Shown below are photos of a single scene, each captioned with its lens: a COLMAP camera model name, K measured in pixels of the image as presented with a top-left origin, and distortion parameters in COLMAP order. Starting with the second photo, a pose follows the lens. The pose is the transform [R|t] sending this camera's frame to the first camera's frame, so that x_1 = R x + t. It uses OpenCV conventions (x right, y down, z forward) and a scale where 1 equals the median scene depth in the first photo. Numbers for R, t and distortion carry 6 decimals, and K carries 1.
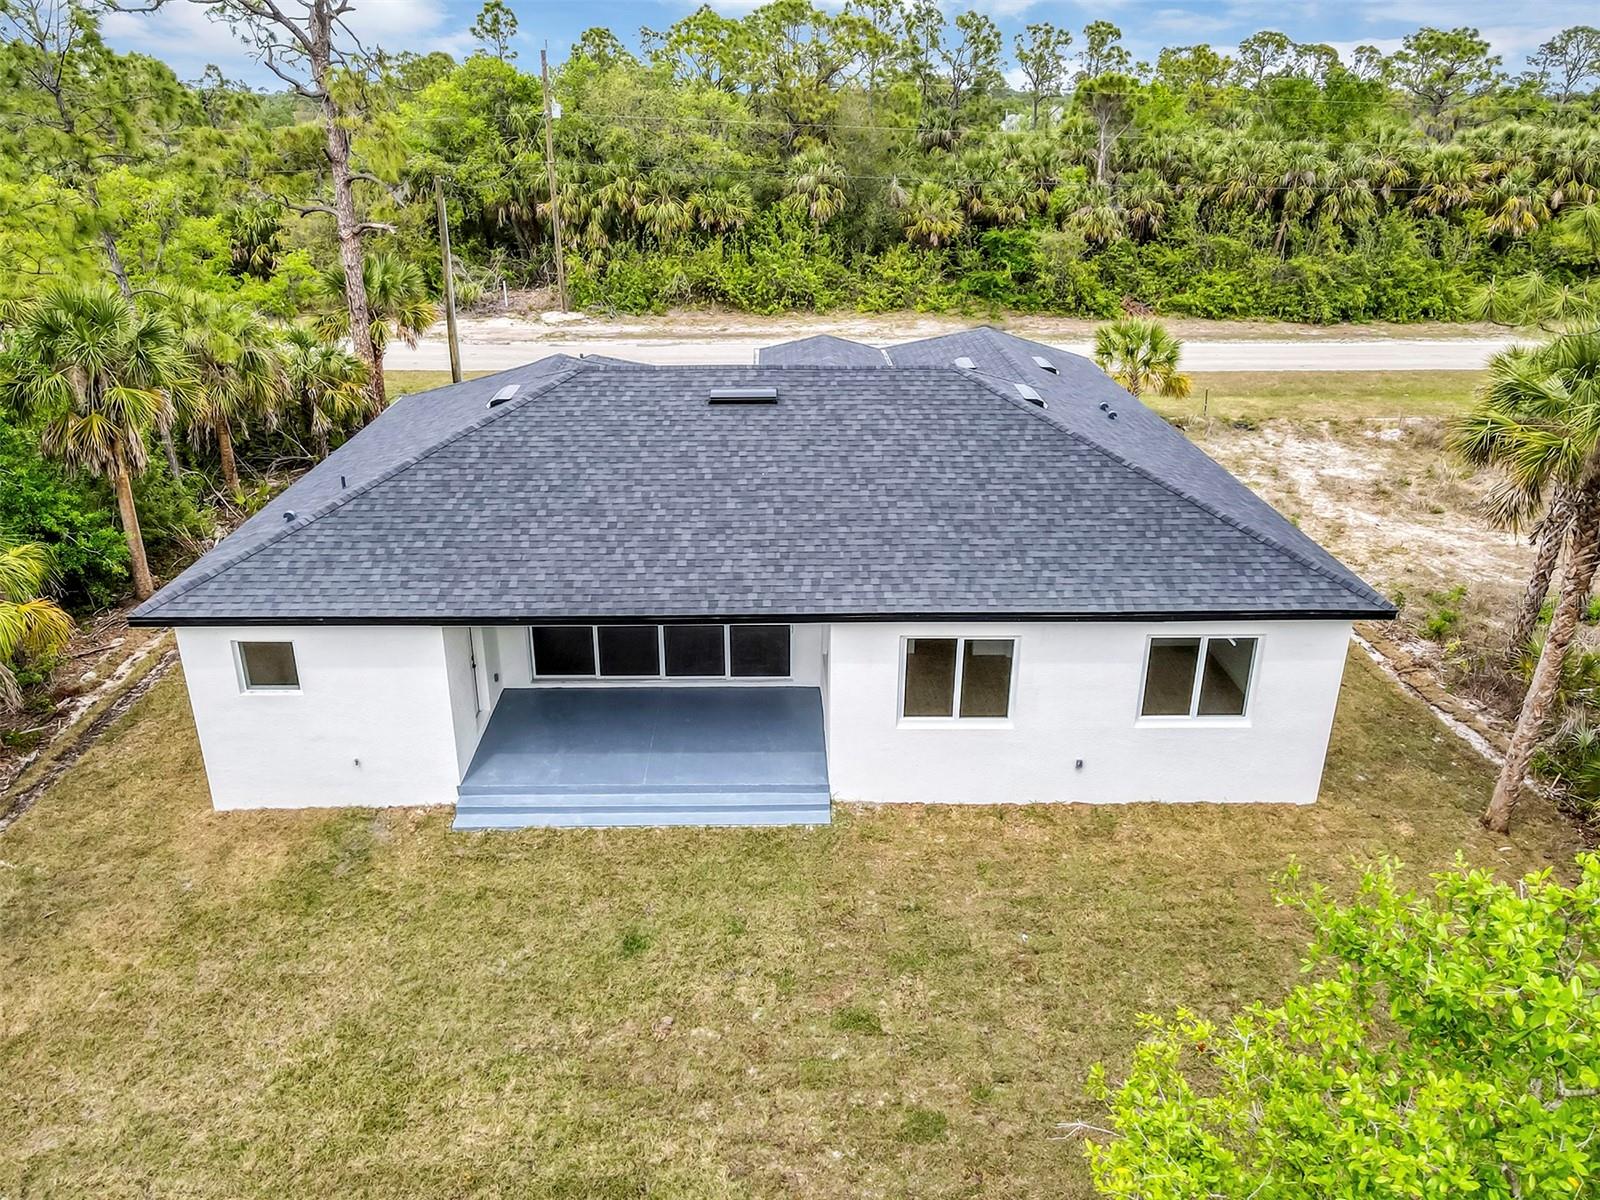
lens RADIAL K [[1159.1, 0, 800.0], [0, 1159.1, 600.0], [0, 0, 1]] dist [0.004254, 0.008213]
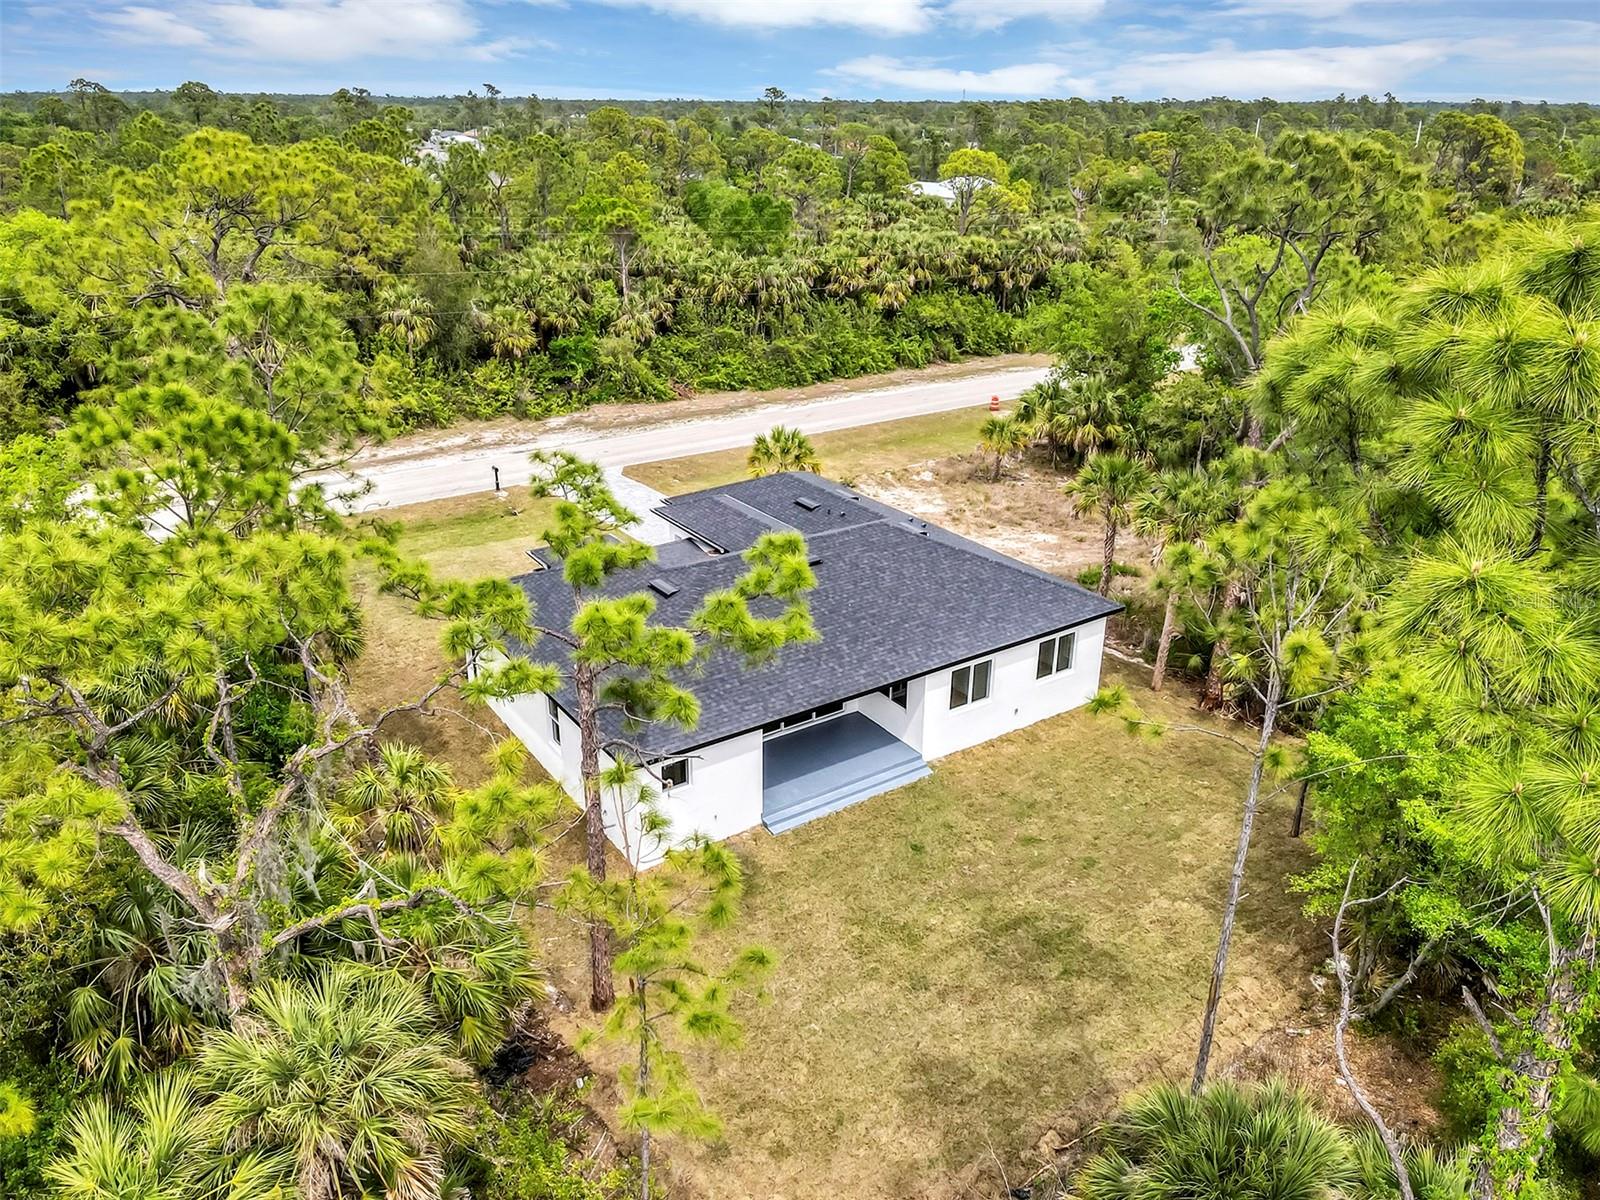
lens RADIAL K [[1150.6, 0, 788.0], [0, 1150.6, 595.2], [0, 0, 1]] dist [0.004983, 0.015294]
pose [[0.838473, -0.211965, 0.502030, -0.310267], [0.211685, 0.975594, 0.058361, -0.075744], [-0.502148, 0.057338, 0.862879, -0.165017]]
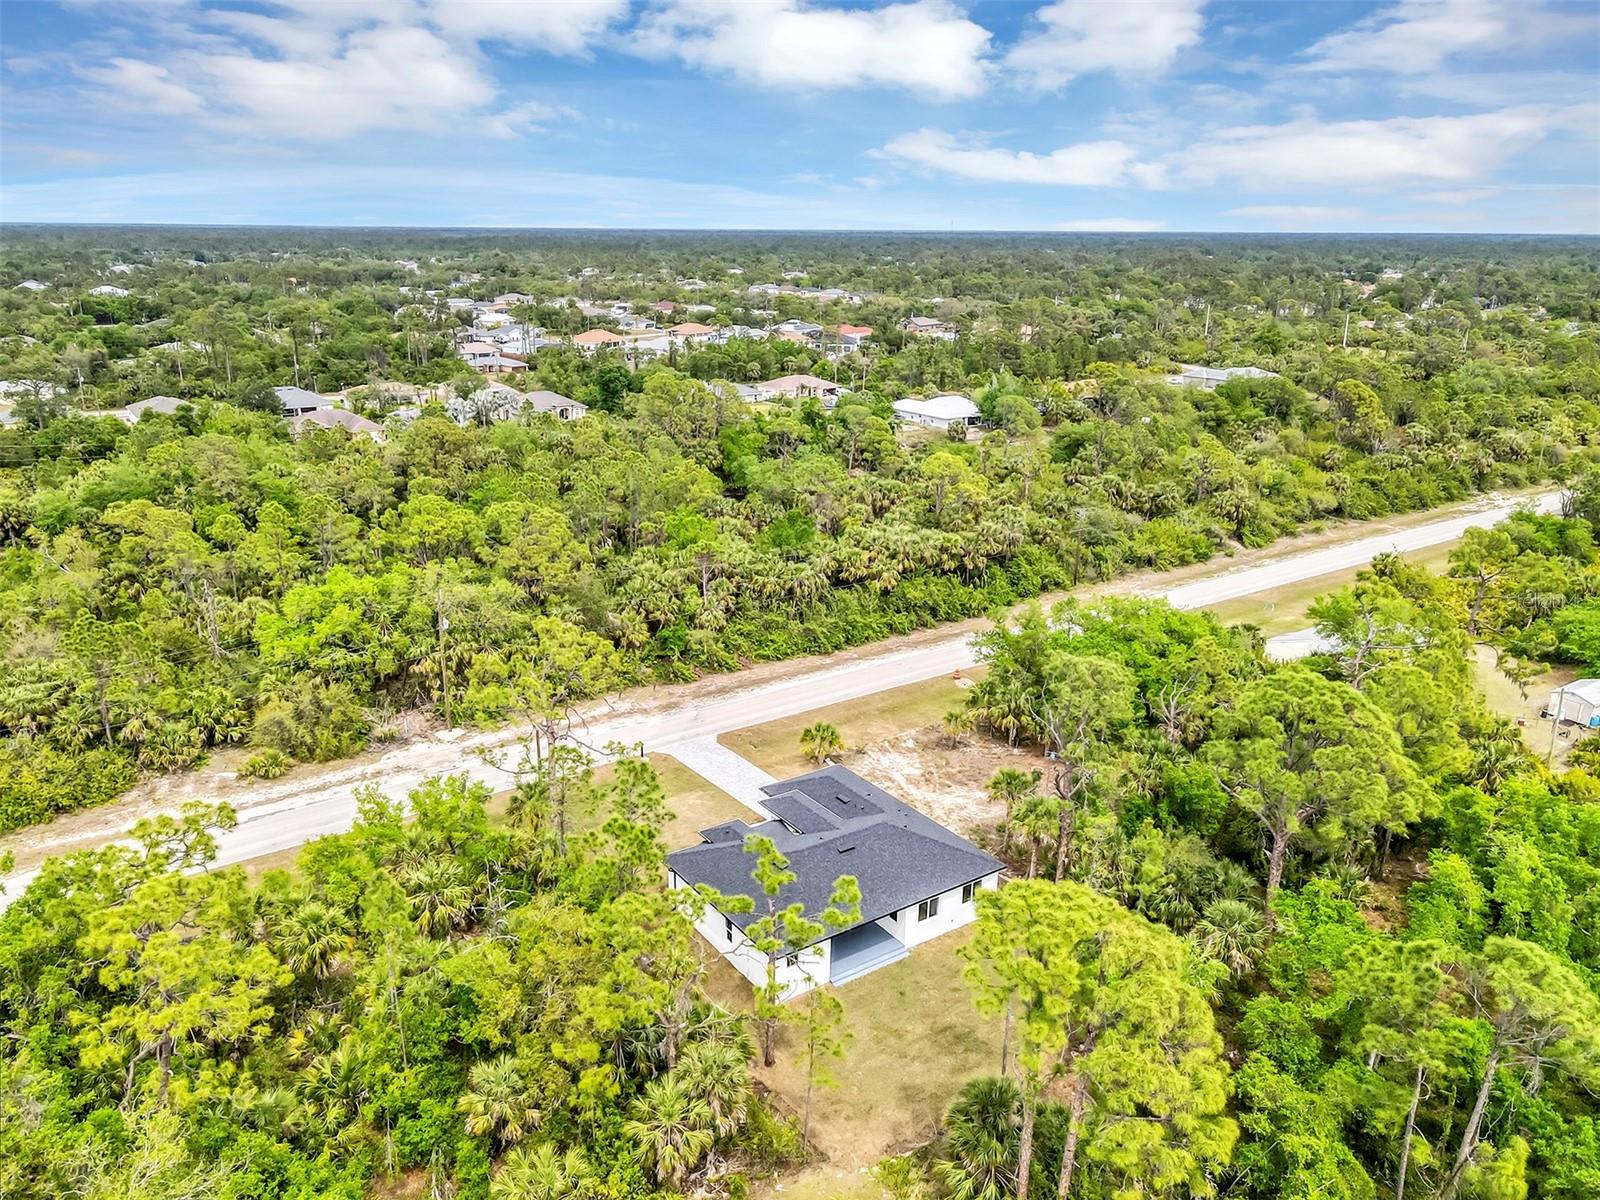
lens RADIAL K [[1150.6, 0, 788.0], [0, 1150.6, 595.2], [0, 0, 1]] dist [0.004983, 0.015294]
pose [[0.836136, -0.162973, 0.523752, -0.627916], [0.212643, 0.976480, -0.035626, -0.275511], [-0.505627, 0.141161, 0.851126, -0.669962]]
